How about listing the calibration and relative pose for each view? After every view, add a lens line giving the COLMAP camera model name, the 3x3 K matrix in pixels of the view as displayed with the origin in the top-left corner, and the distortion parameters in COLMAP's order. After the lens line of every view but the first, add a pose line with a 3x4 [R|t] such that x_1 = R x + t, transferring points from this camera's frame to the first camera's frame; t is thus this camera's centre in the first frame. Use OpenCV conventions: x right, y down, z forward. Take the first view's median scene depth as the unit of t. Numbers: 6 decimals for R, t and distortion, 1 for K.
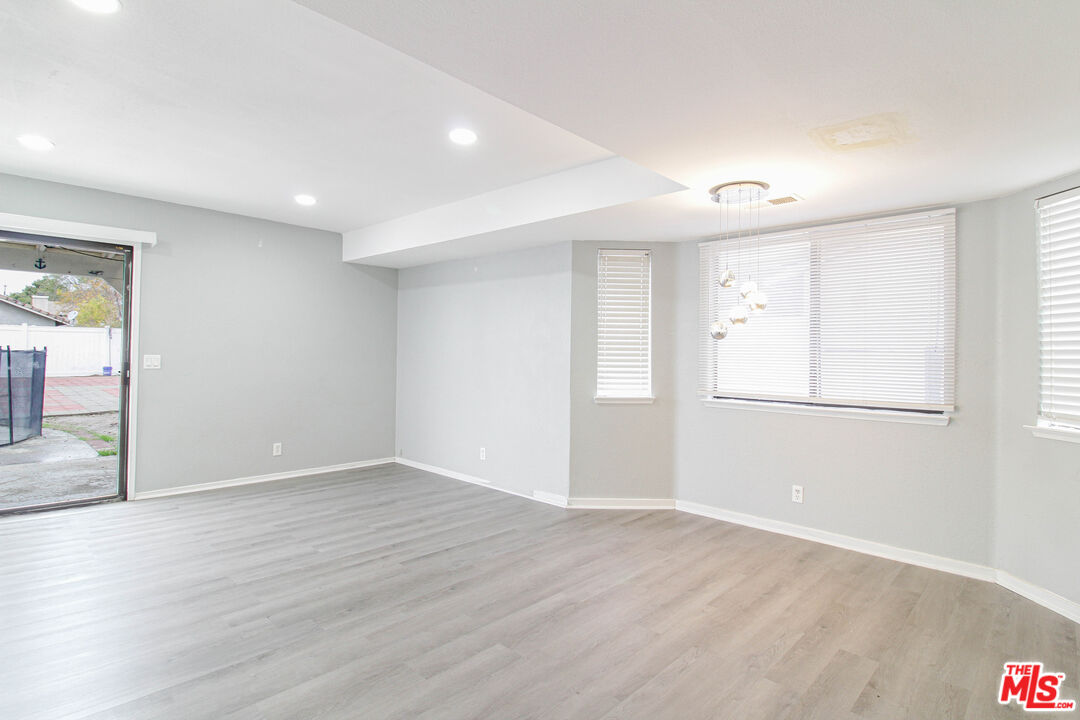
lens RADIAL K [[549.3, 0, 543.7], [0, 549.3, 348.7], [0, 0, 1]] dist [-0.002863, -0.000597]
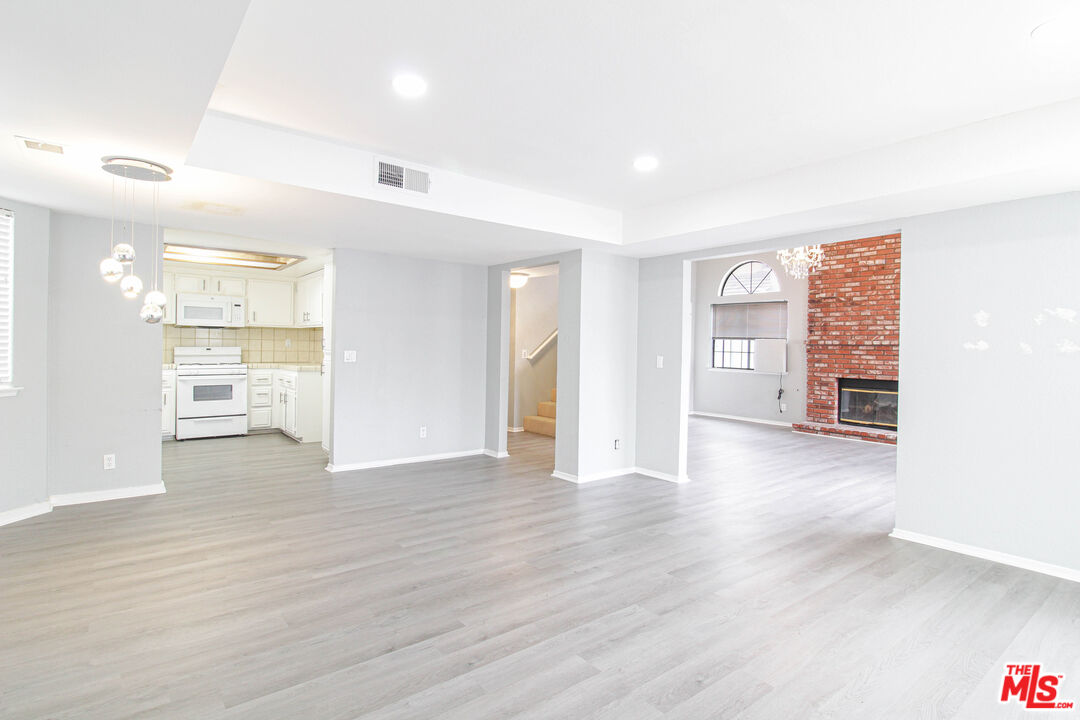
lens RADIAL K [[549.3, 0, 543.7], [0, 549.3, 348.7], [0, 0, 1]] dist [-0.002863, -0.000597]
pose [[-0.987821, -0.035202, 0.151558, -0.514108], [-0.035872, 0.999355, -0.001687, 0.004247], [-0.151401, -0.007103, -0.988447, 1.886757]]
